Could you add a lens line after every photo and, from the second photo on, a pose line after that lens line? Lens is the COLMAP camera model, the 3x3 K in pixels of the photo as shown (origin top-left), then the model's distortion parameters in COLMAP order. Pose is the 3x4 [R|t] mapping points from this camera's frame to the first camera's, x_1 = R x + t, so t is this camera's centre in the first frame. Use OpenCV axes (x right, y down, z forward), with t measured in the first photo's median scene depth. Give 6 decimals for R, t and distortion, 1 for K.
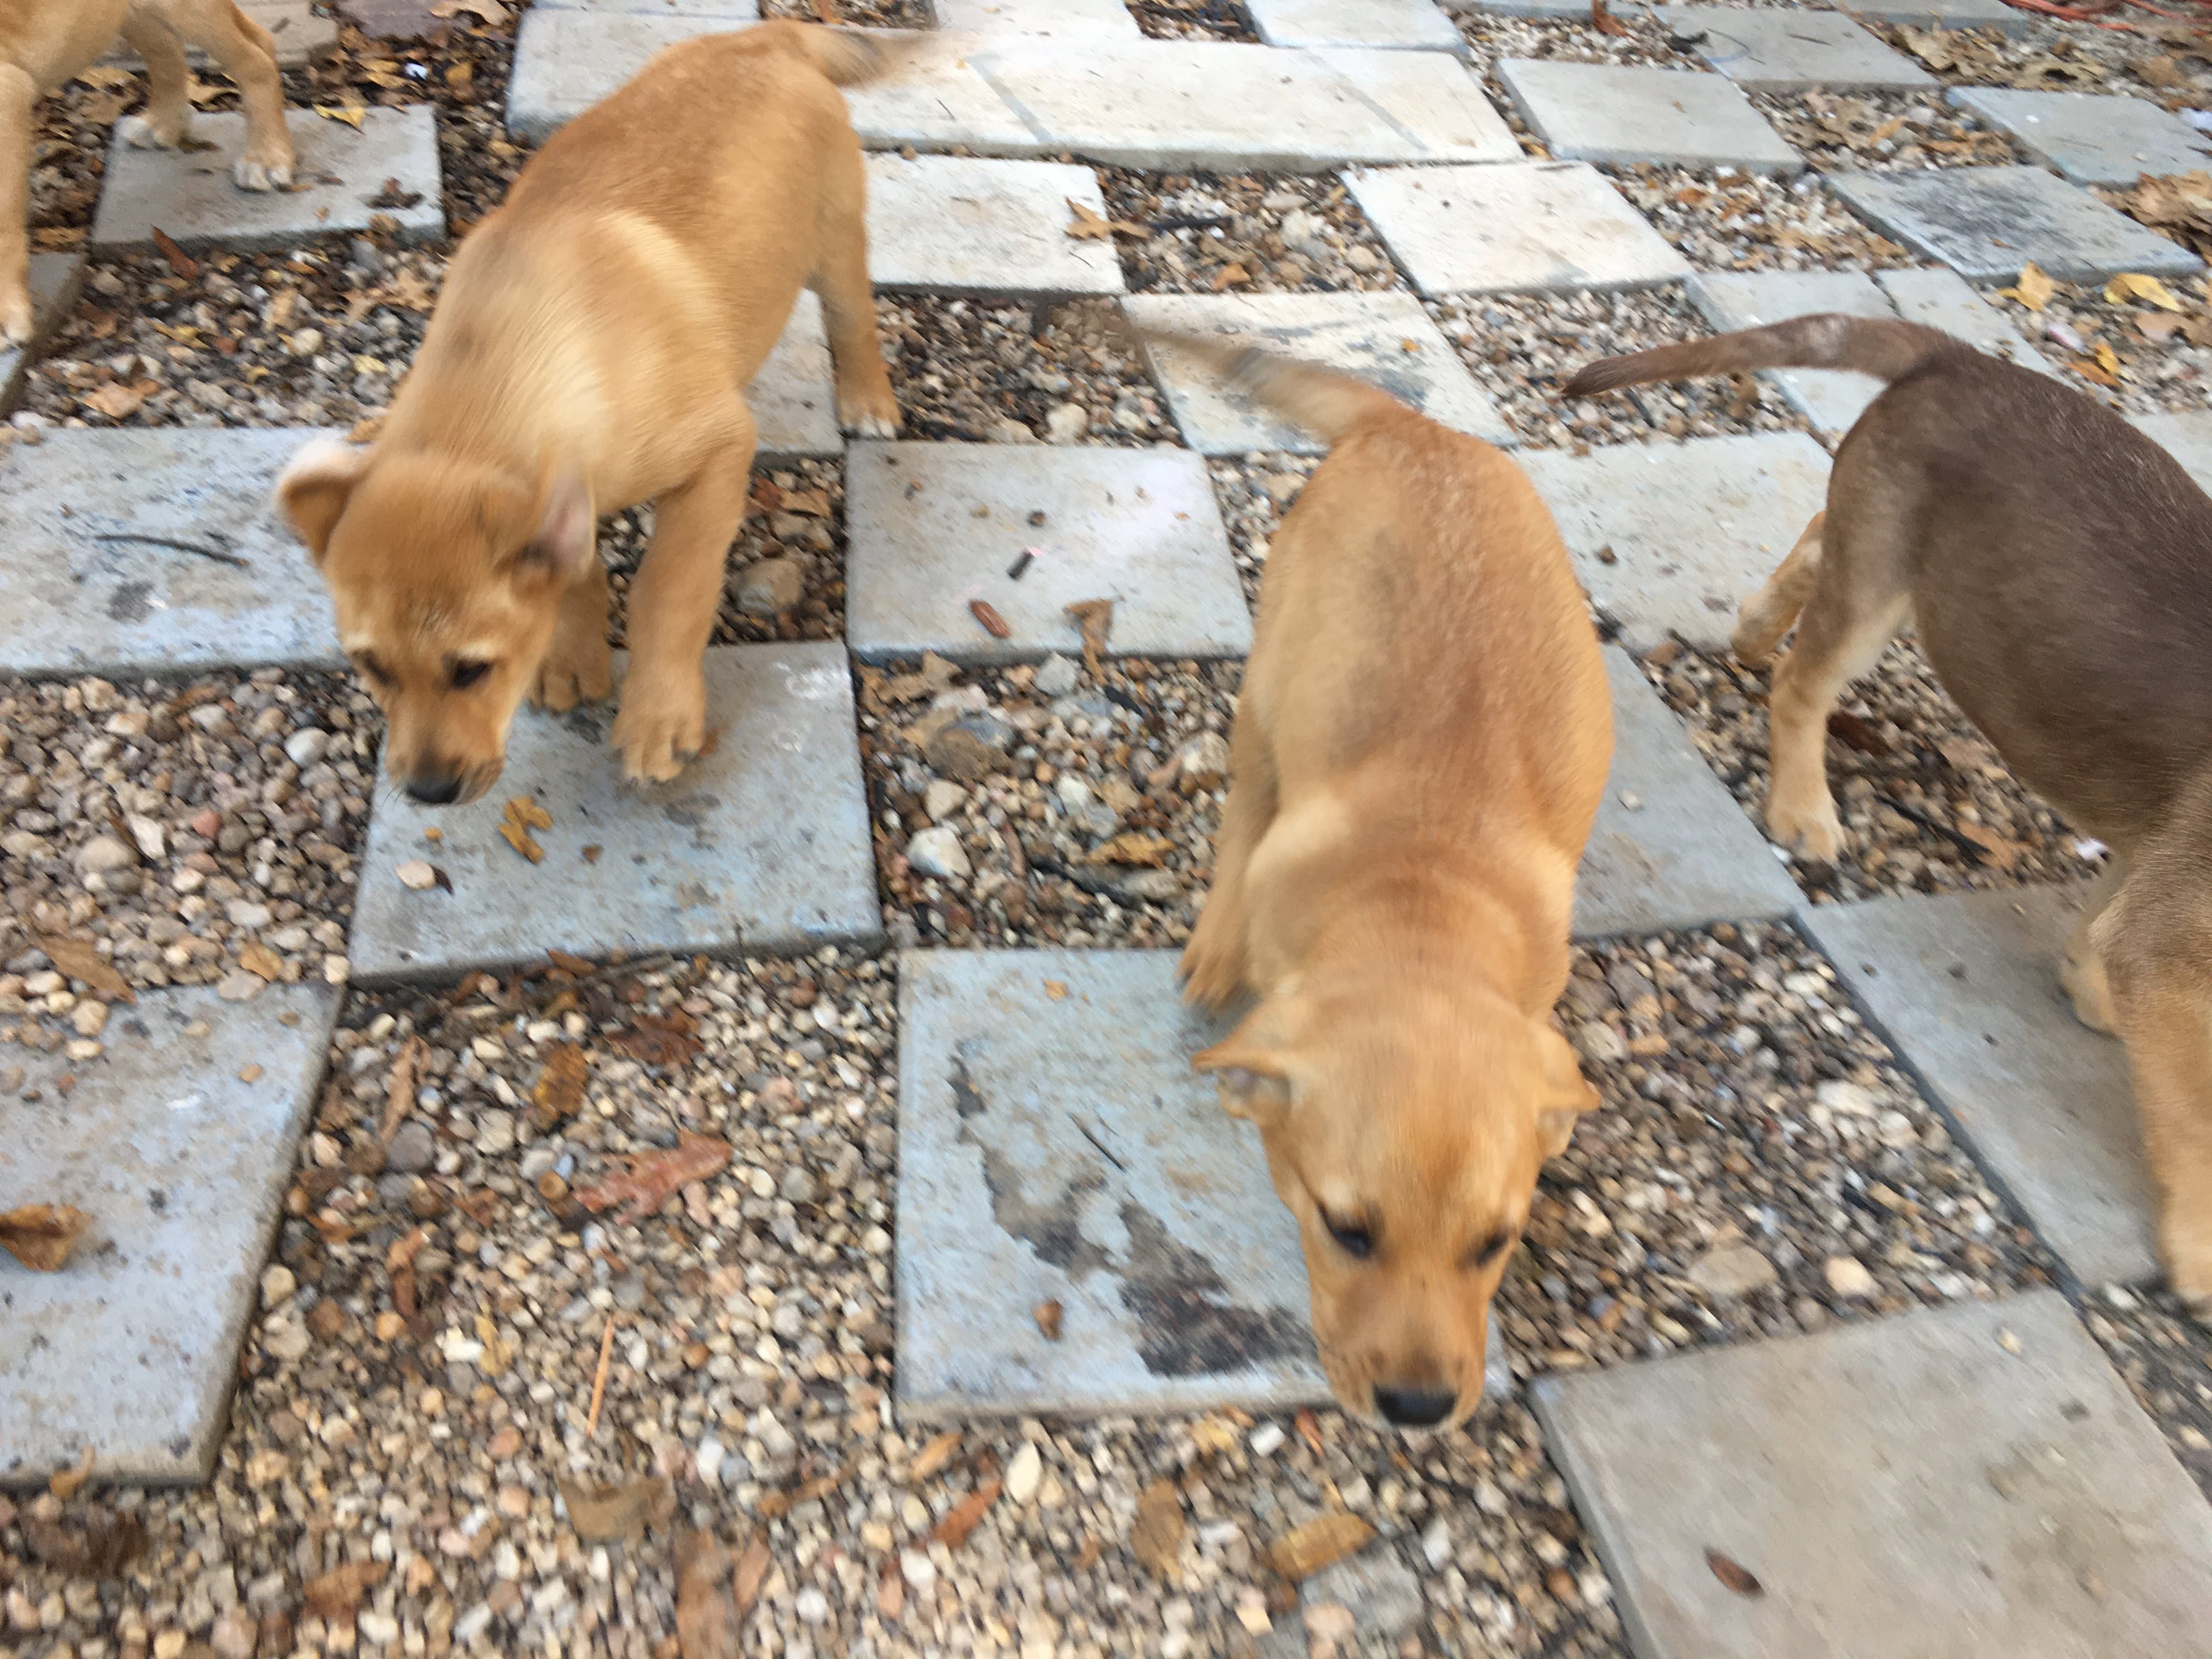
lens RADIAL K [[1879.0, 0, 1106.0], [0, 1879.0, 829.5], [0, 0, 1]] dist [0.087347, -0.128238]
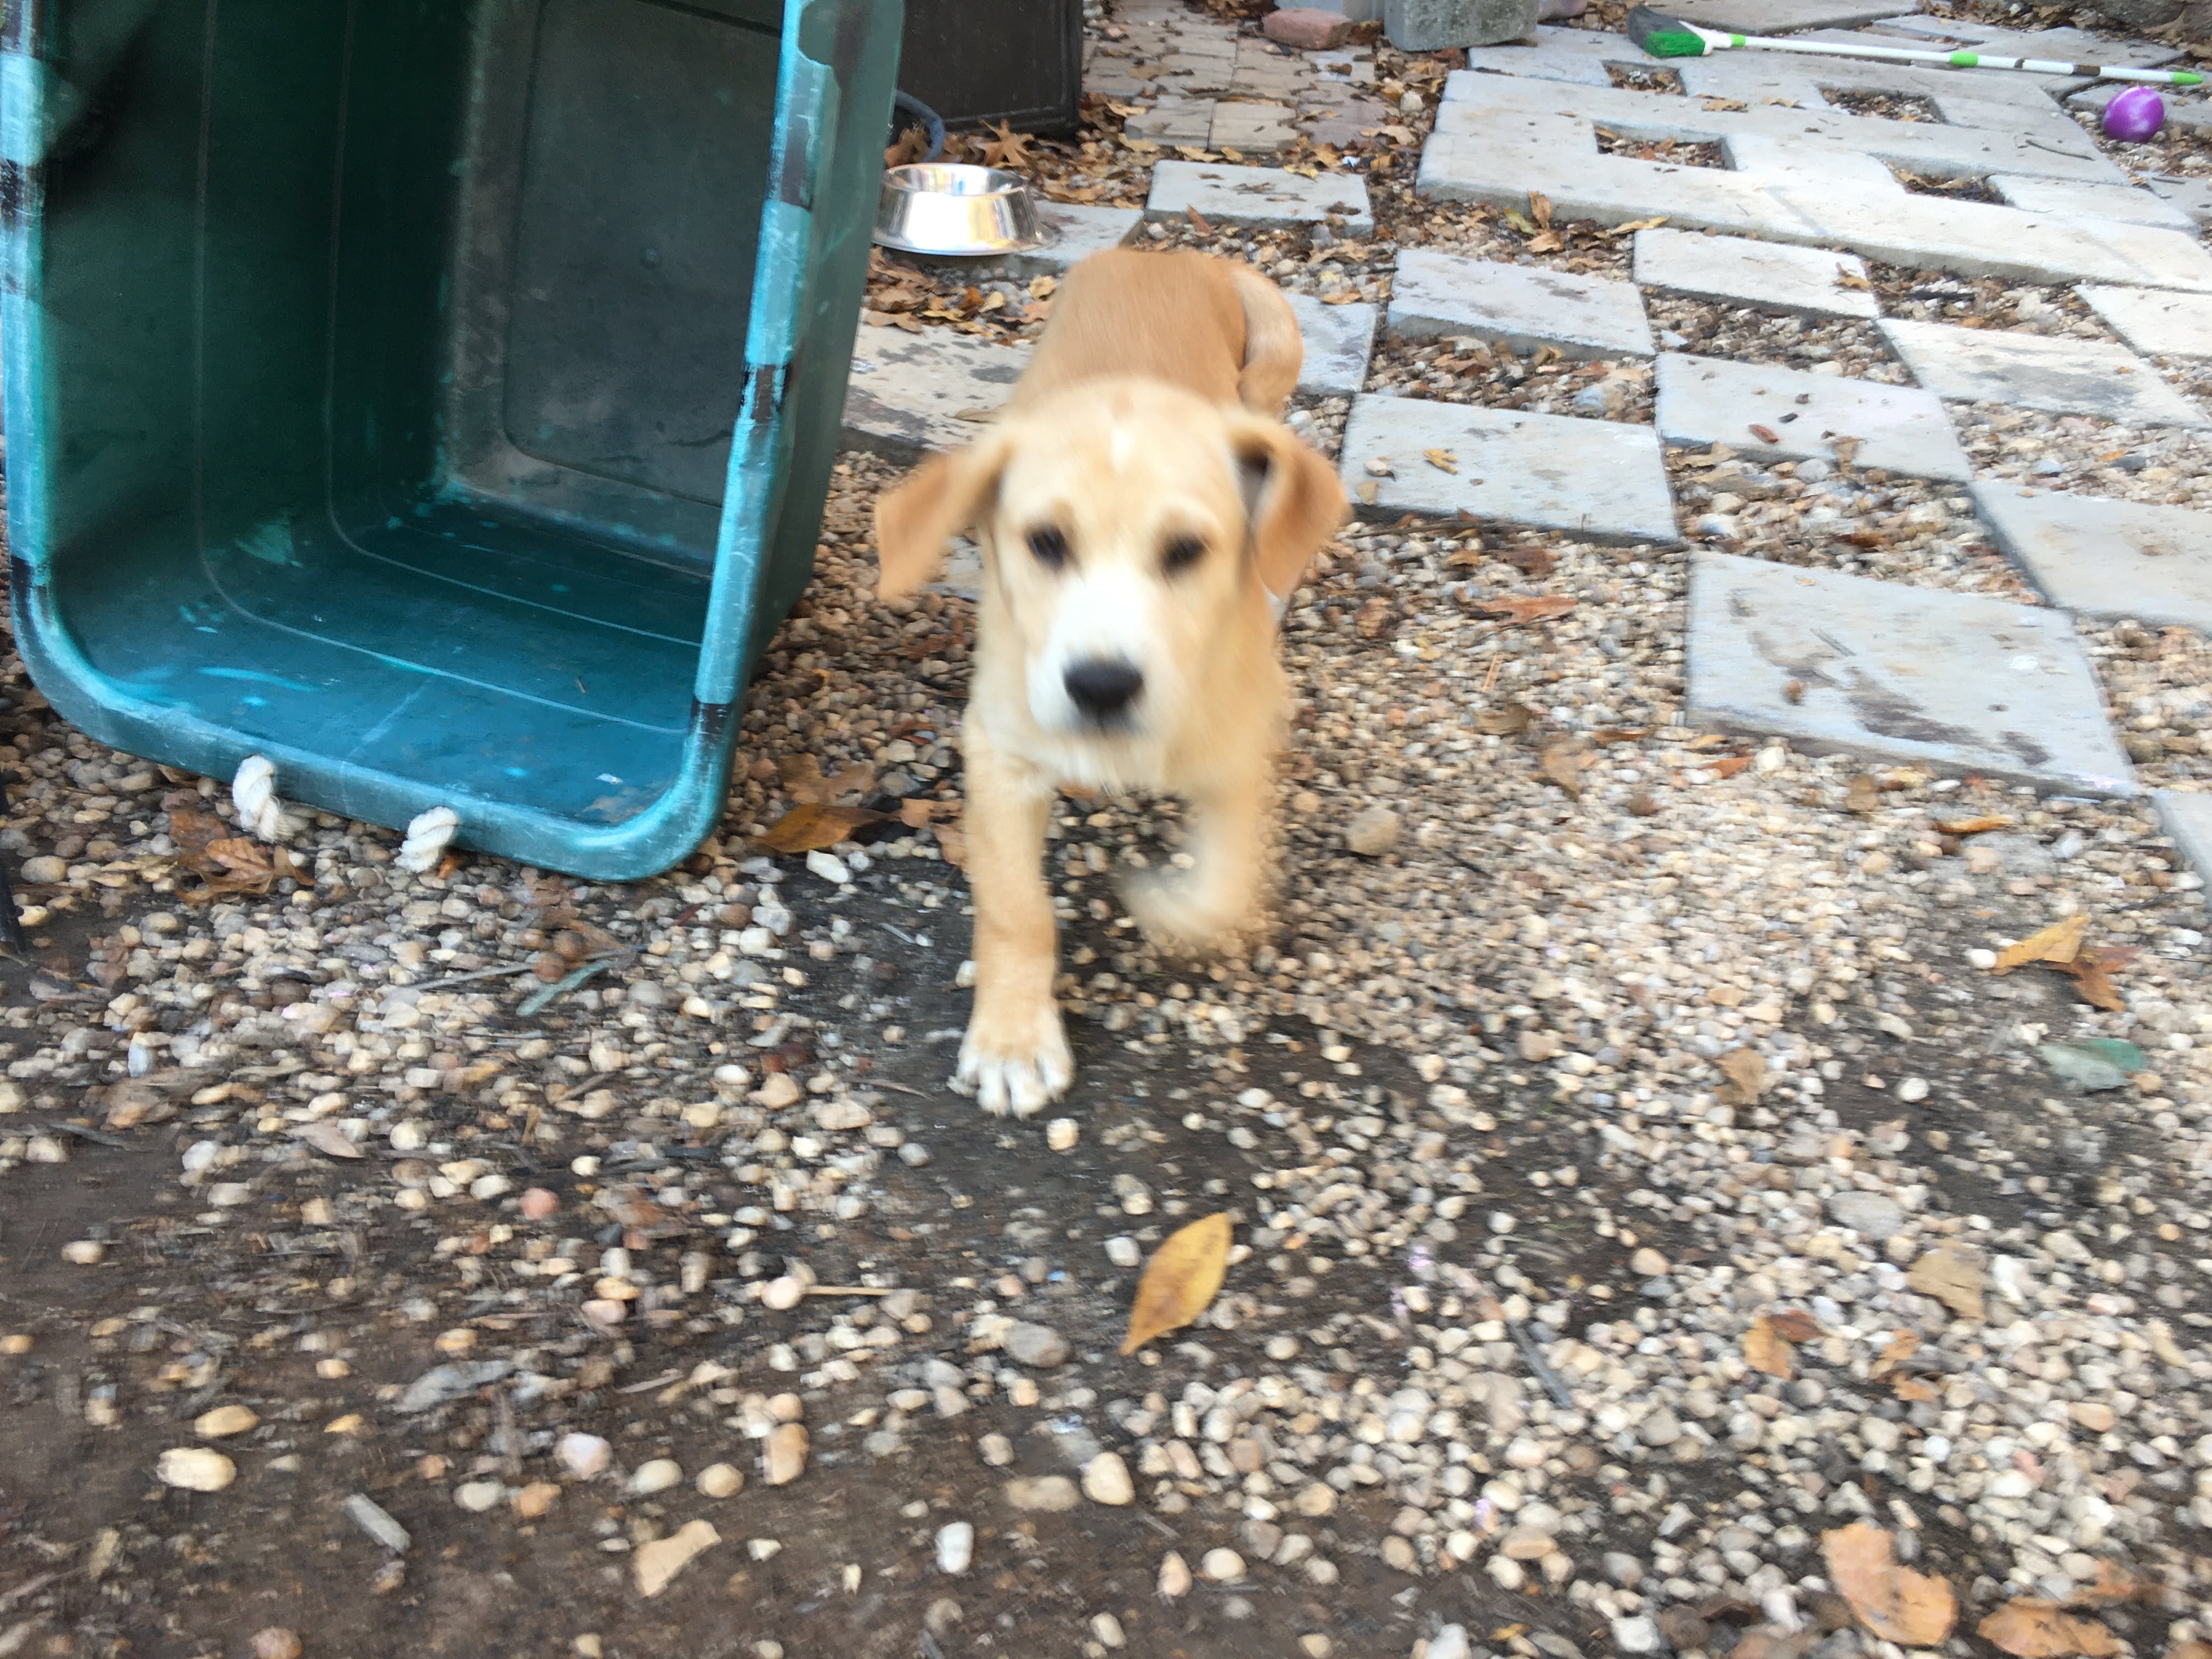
lens RADIAL K [[1879.0, 0, 1106.0], [0, 1879.0, 829.5], [0, 0, 1]] dist [0.087347, -0.128238]
pose [[0.939185, 0.160105, -0.303807, -0.036858], [-0.215734, 0.963384, -0.159218, 0.382402], [0.267191, 0.215077, 0.939335, -0.277242]]
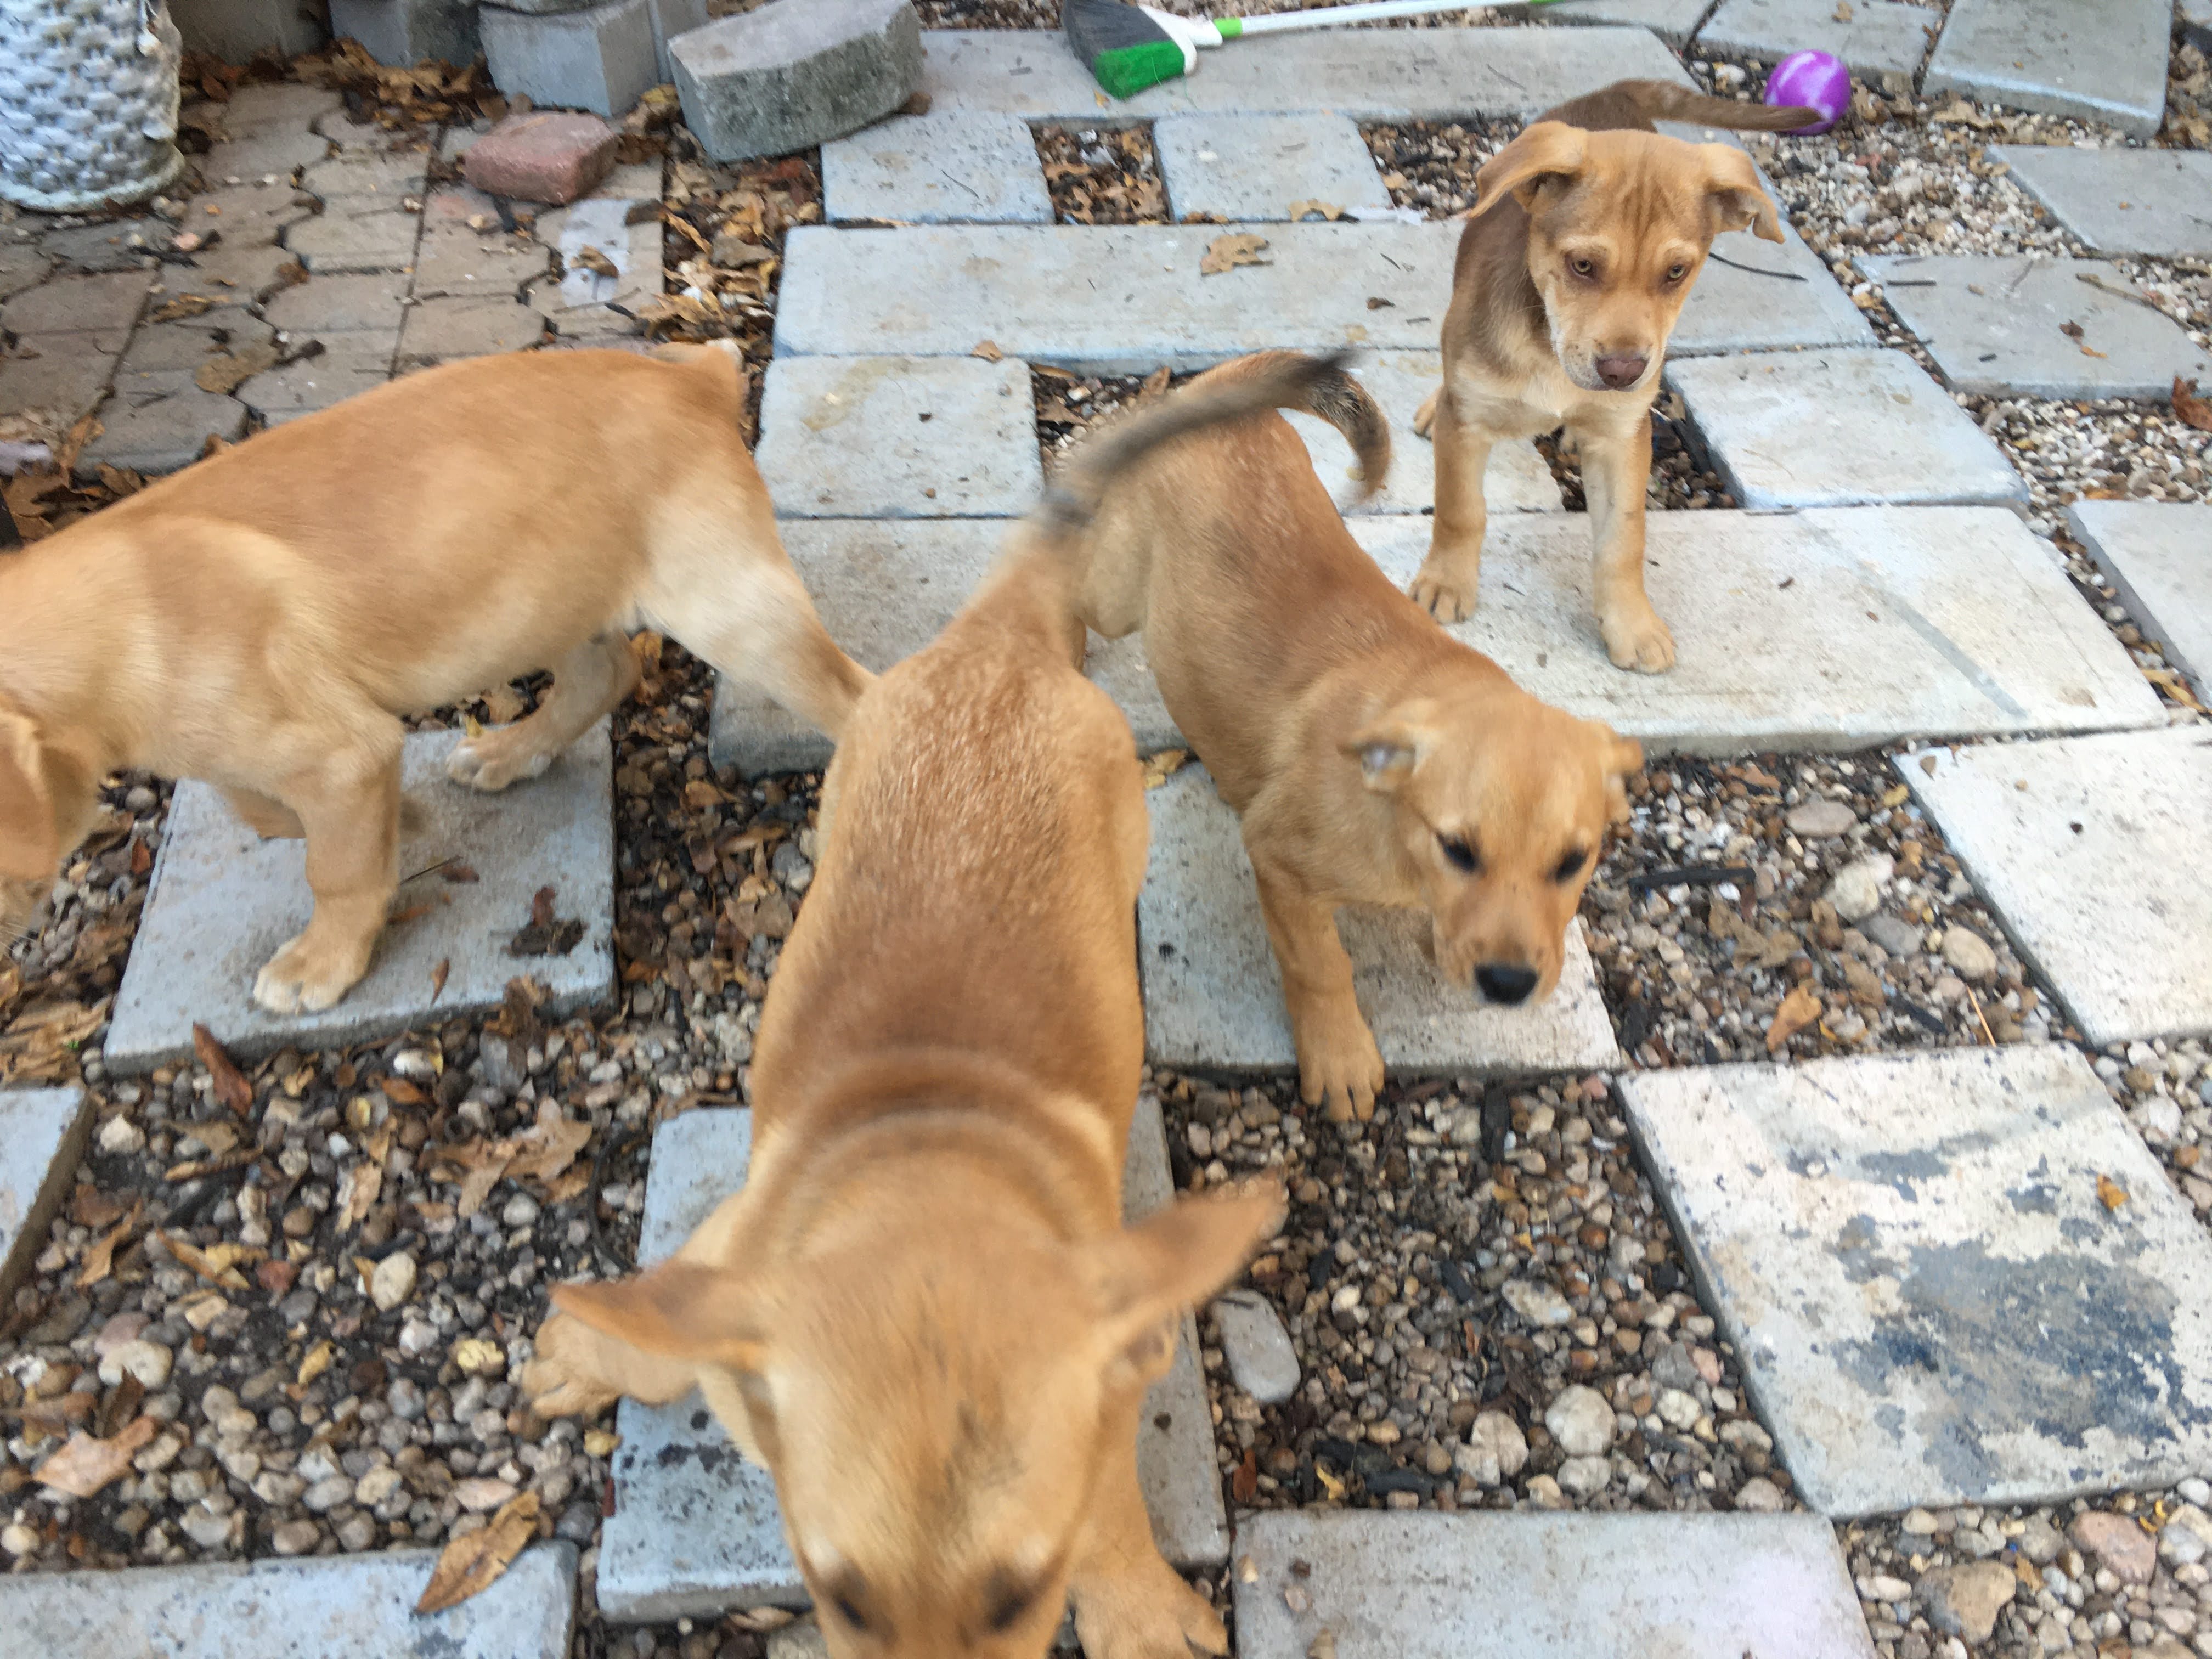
lens RADIAL K [[1879.0, 0, 1106.0], [0, 1879.0, 829.5], [0, 0, 1]] dist [0.087347, -0.128238]
pose [[0.993969, 0.004719, -0.109557, -0.098714], [-0.006357, 0.999873, -0.014610, -0.367040], [0.109474, 0.015218, 0.993873, 0.347338]]
